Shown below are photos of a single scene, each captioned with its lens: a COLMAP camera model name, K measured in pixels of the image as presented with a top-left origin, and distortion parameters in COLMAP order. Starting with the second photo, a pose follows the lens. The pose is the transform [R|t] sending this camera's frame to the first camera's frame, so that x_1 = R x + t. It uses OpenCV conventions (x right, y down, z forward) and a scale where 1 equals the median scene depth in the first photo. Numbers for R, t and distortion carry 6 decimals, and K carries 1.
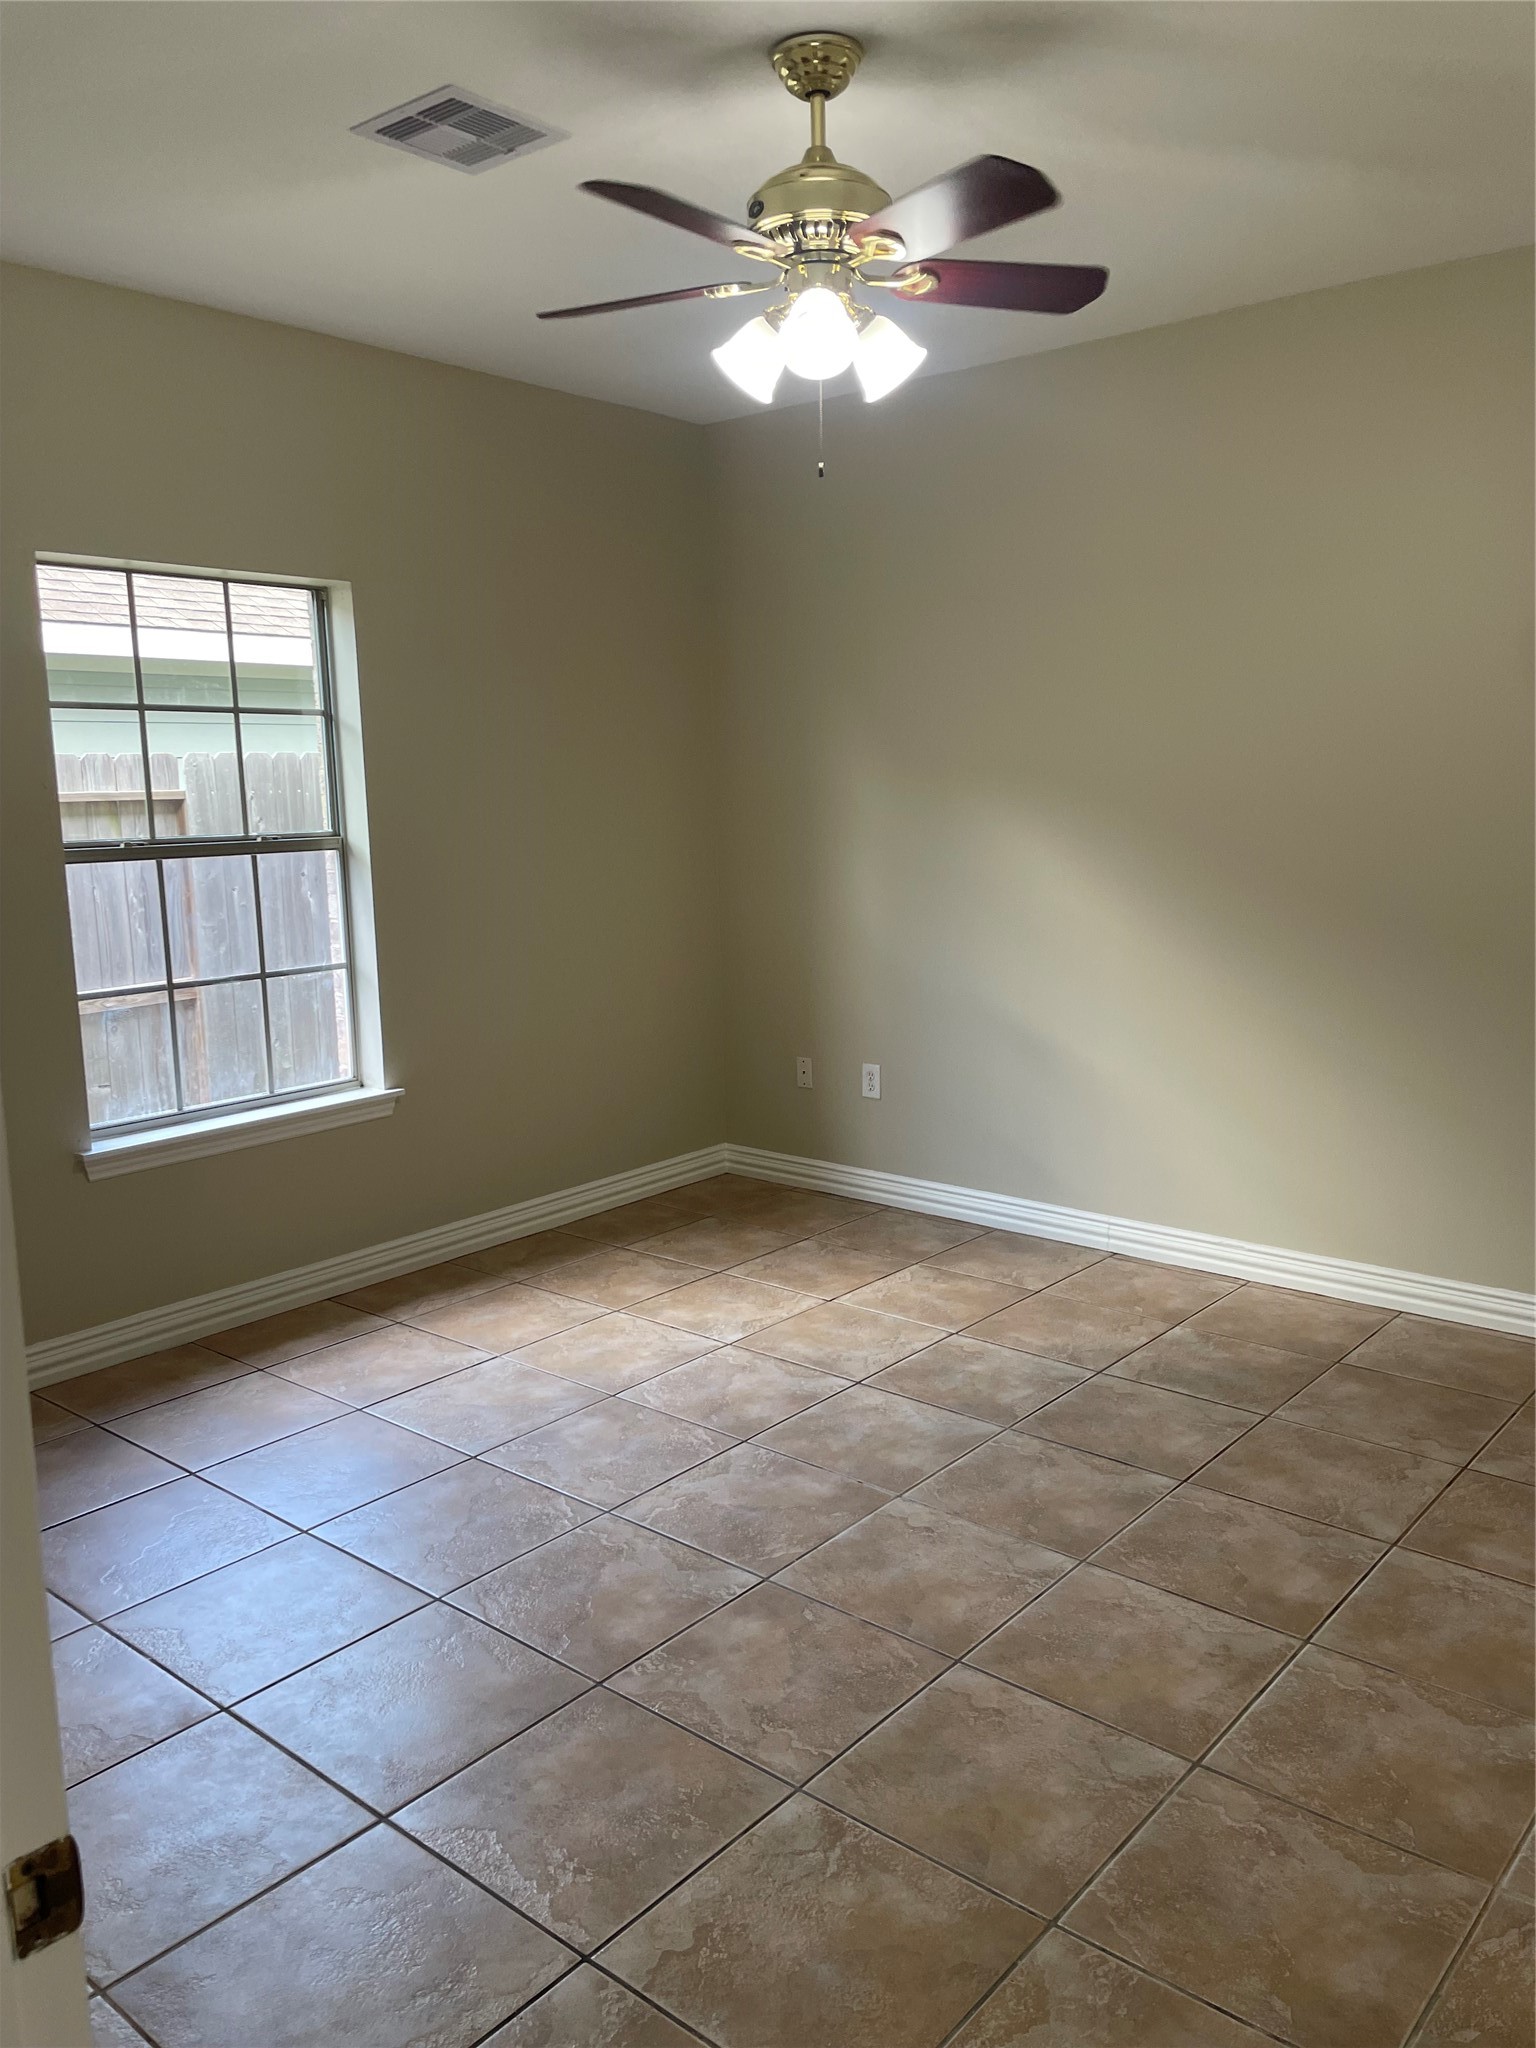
lens RADIAL K [[1549.4, 0, 766.6], [0, 1549.4, 1020.1], [0, 0, 1]] dist [0.060738, -0.049862]
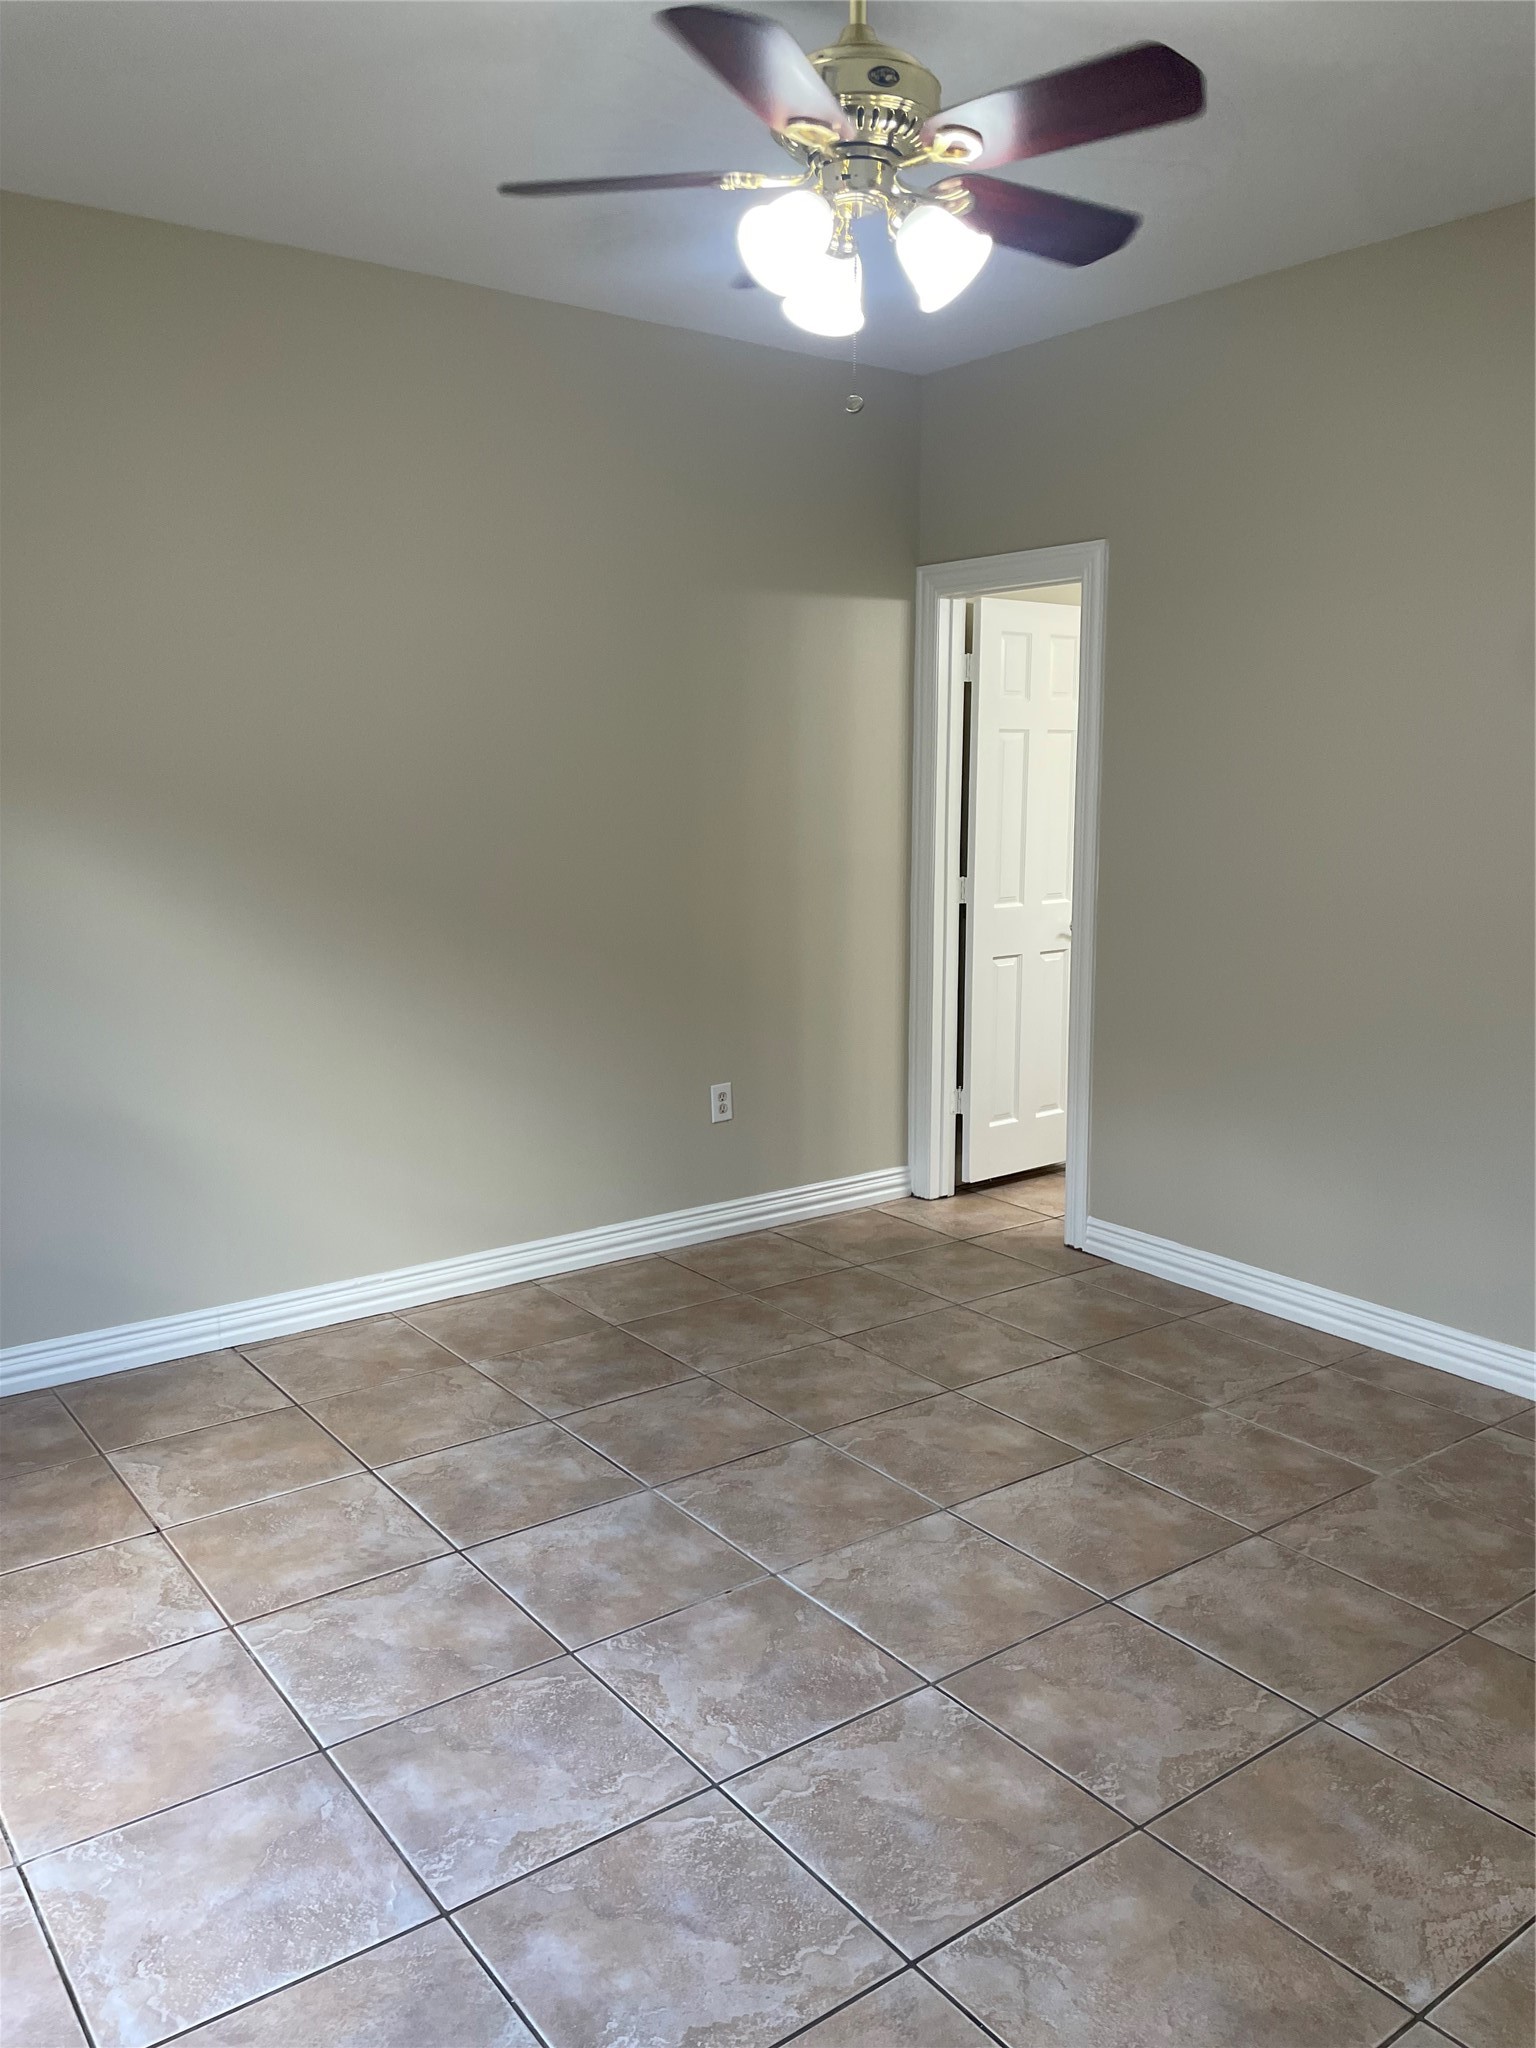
lens RADIAL K [[1549.4, 0, 767.2], [0, 1549.4, 1017.7], [0, 0, 1]] dist [0.060738, -0.049862]
pose [[0.232335, -0.141373, 0.962307, -0.653342], [0.150049, 0.982746, 0.108149, -0.094891], [-0.960992, 0.119266, 0.249539, 0.661274]]
